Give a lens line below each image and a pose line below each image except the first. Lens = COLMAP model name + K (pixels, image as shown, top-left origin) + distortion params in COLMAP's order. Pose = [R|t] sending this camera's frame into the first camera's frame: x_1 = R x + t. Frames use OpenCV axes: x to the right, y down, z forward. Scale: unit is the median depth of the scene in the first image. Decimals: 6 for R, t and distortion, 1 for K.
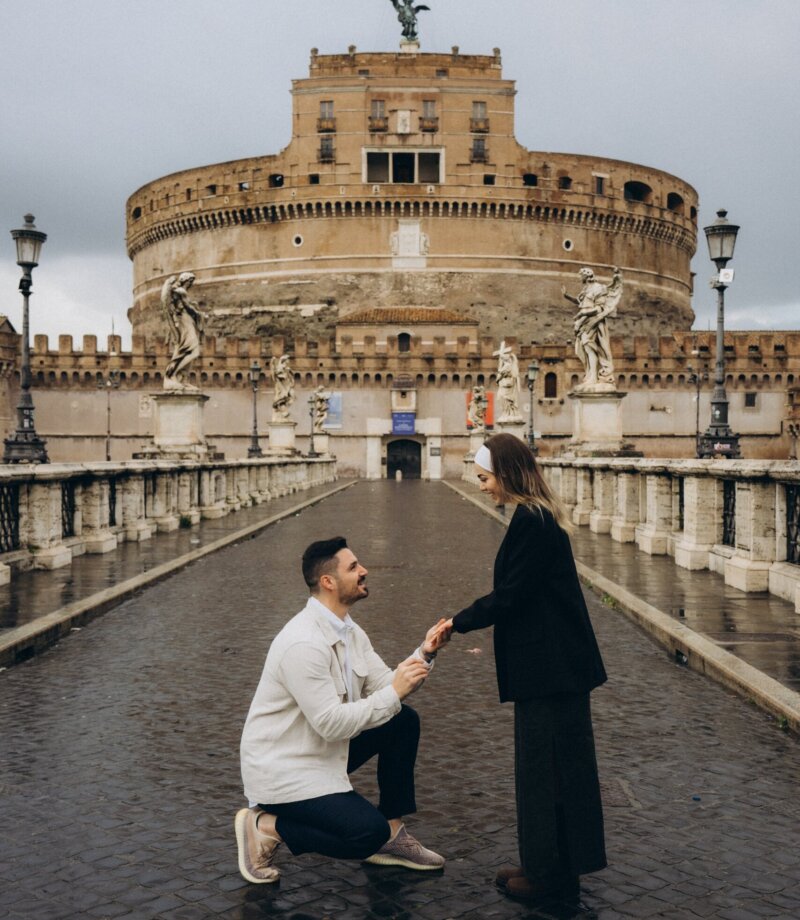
lens RADIAL K [[1324.2, 0, 400.0], [0, 1324.2, 460.0], [0, 0, 1]] dist [0.027840, -0.085335]
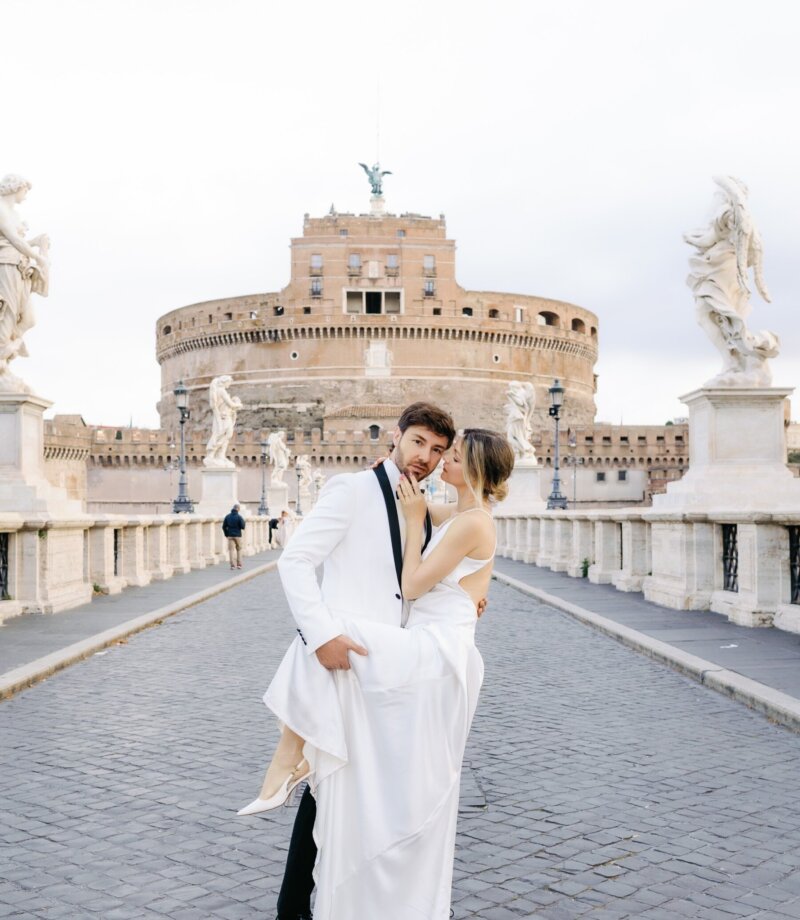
lens RADIAL K [[1324.2, 0, 400.0], [0, 1324.2, 460.0], [0, 0, 1]] dist [0.027840, -0.085335]
pose [[0.999655, -0.002332, 0.026152, -0.005984], [0.003574, 0.998862, -0.047563, 0.003422], [-0.026011, 0.047640, 0.998526, -0.331974]]
